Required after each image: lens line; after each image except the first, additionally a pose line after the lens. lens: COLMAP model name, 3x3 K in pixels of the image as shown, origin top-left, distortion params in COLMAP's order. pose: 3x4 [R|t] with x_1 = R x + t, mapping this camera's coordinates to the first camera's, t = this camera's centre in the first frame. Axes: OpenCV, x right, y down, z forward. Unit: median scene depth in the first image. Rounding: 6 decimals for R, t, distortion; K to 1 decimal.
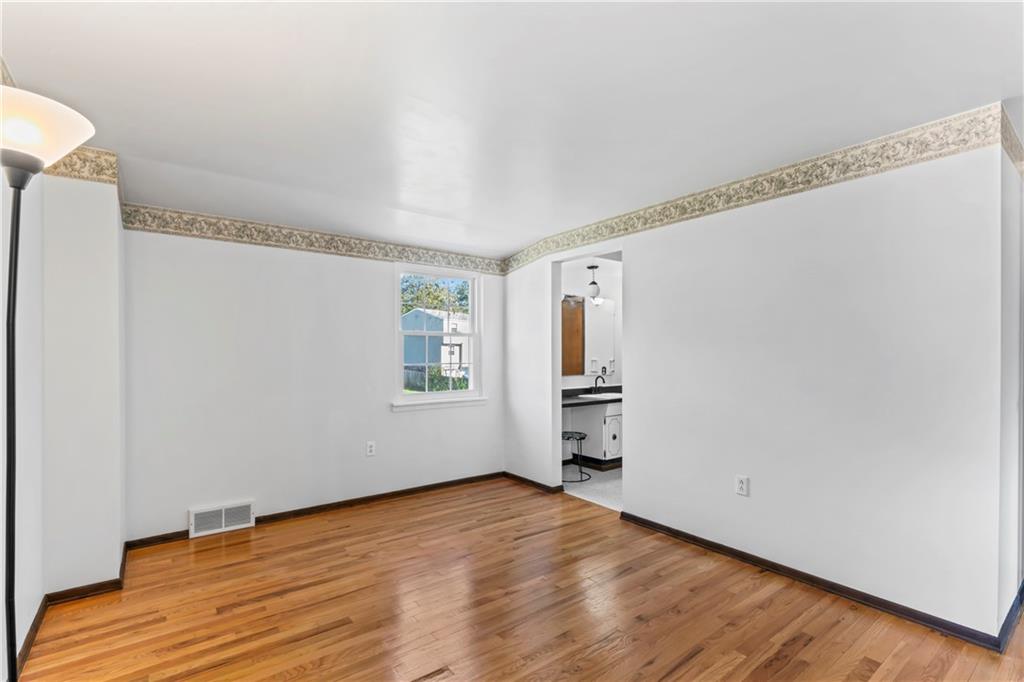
lens RADIAL K [[467.7, 0, 507.8], [0, 467.7, 356.2], [0, 0, 1]] dist [-0.001838, 0.000016]
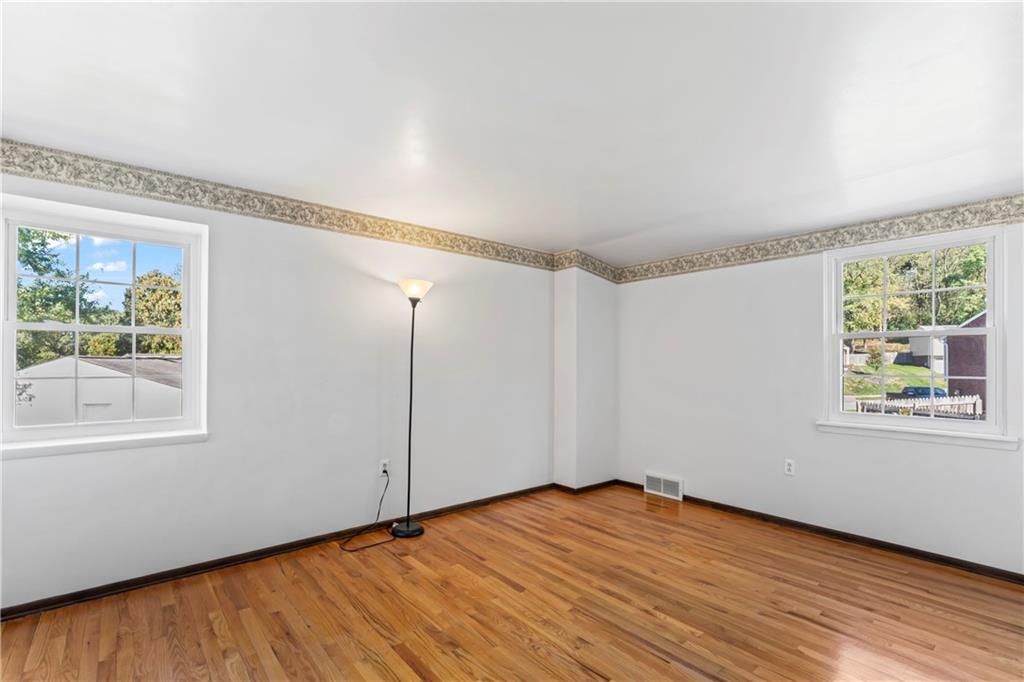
lens RADIAL K [[467.7, 0, 507.8], [0, 467.7, 356.2], [0, 0, 1]] dist [-0.001838, 0.000016]
pose [[0.048785, -0.014974, -0.998697, 0.683237], [-0.009083, 0.999840, -0.015435, 0.003722], [0.998768, 0.009824, 0.048641, 0.482431]]
